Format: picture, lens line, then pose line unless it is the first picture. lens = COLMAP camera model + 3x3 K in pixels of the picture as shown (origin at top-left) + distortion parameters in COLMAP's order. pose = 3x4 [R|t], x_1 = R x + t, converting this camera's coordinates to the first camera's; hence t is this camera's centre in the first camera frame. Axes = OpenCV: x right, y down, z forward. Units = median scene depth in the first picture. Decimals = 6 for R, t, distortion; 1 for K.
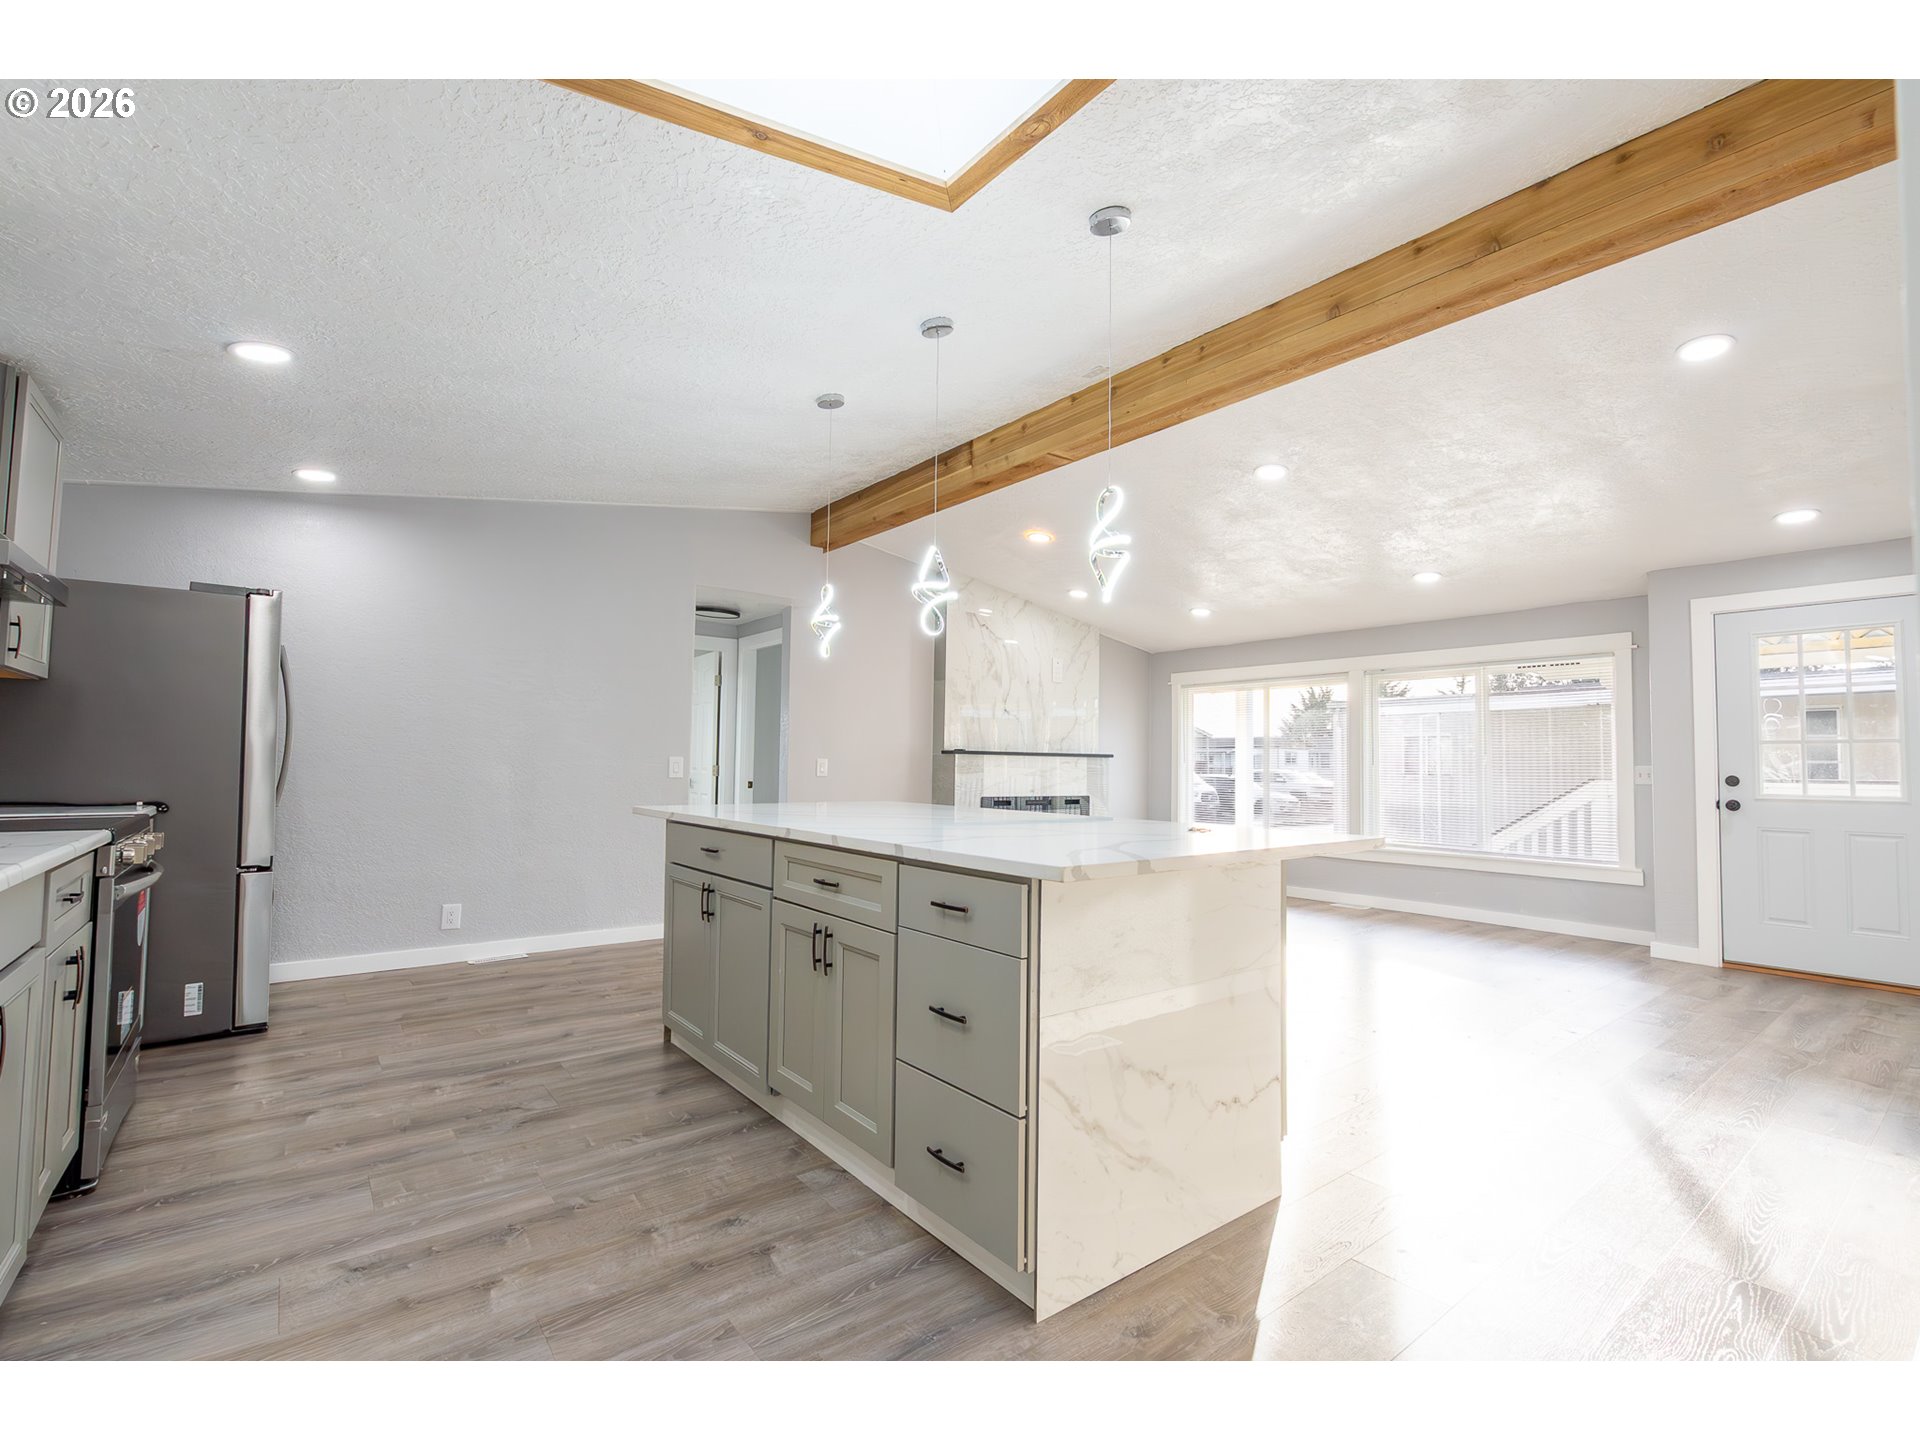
lens RADIAL K [[863.2, 0, 971.5], [0, 863.2, 724.5], [0, 0, 1]] dist [-0.004002, 0.000282]
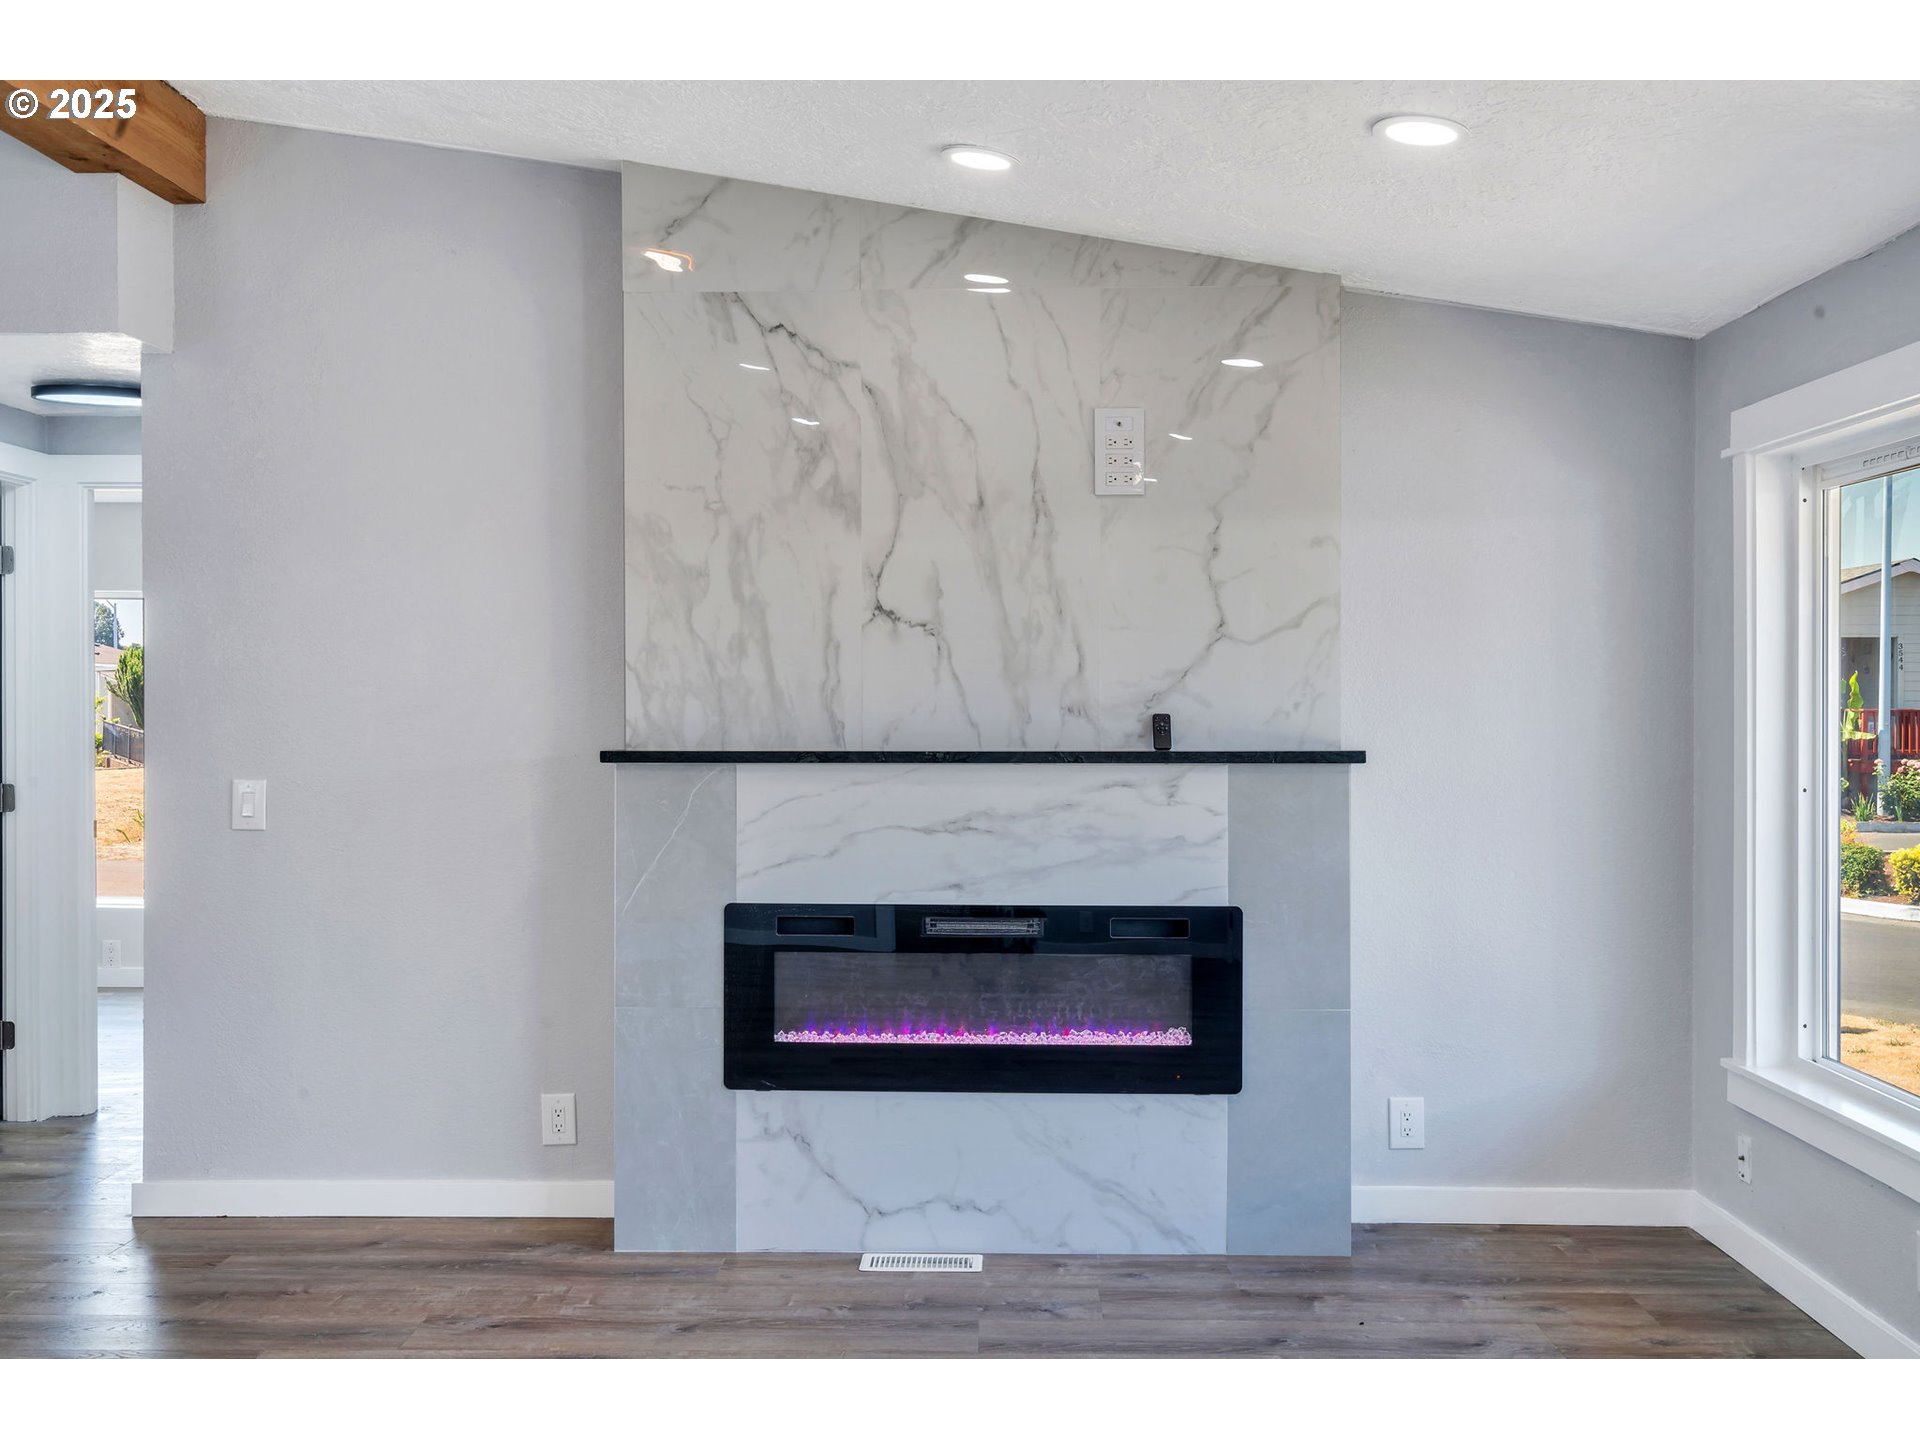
lens RADIAL K [[1846.2, 0, 960.0], [0, 1846.2, 720.0], [0, 0, 1]] dist [-0.001003, 0.009975]
pose [[0.768682, -0.010694, -0.639541, 1.005207], [0.040418, 0.998674, 0.031881, 0.005867], [0.638352, -0.050355, 0.768095, 1.165588]]
